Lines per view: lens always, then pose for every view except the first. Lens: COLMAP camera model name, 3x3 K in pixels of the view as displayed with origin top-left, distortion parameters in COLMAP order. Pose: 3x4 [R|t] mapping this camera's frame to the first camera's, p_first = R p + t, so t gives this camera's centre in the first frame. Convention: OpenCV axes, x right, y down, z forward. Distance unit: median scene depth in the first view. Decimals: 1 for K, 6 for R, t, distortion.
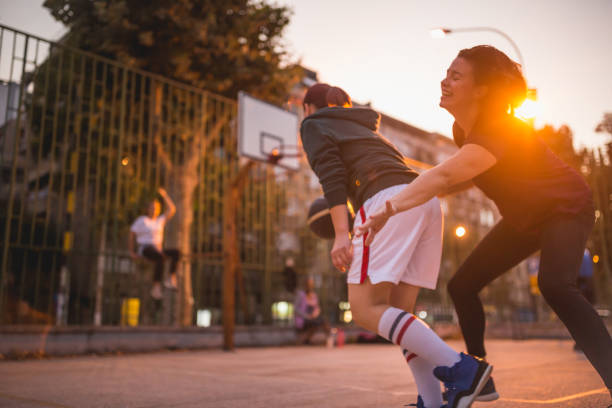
lens RADIAL K [[582.4, 0, 305.7], [0, 582.4, 204.6], [0, 0, 1]] dist [-0.013309, 0.000000]
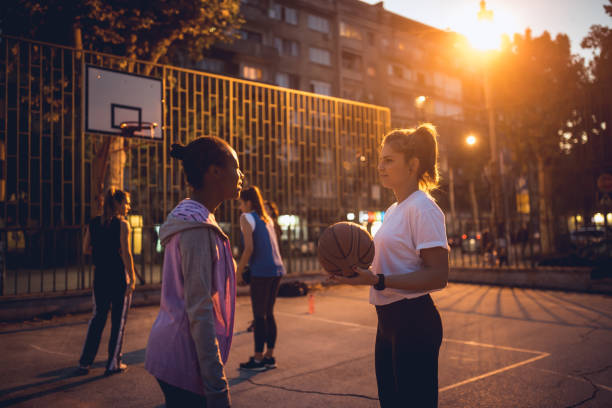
lens RADIAL K [[582.4, 0, 306.6], [0, 582.4, 202.9], [0, 0, 1]] dist [-0.013309, 0.000000]
pose [[0.998367, -0.011873, -0.055887, 0.167550], [0.021053, 0.985788, 0.166669, -0.066219], [0.053113, -0.167573, 0.984428, 0.023479]]
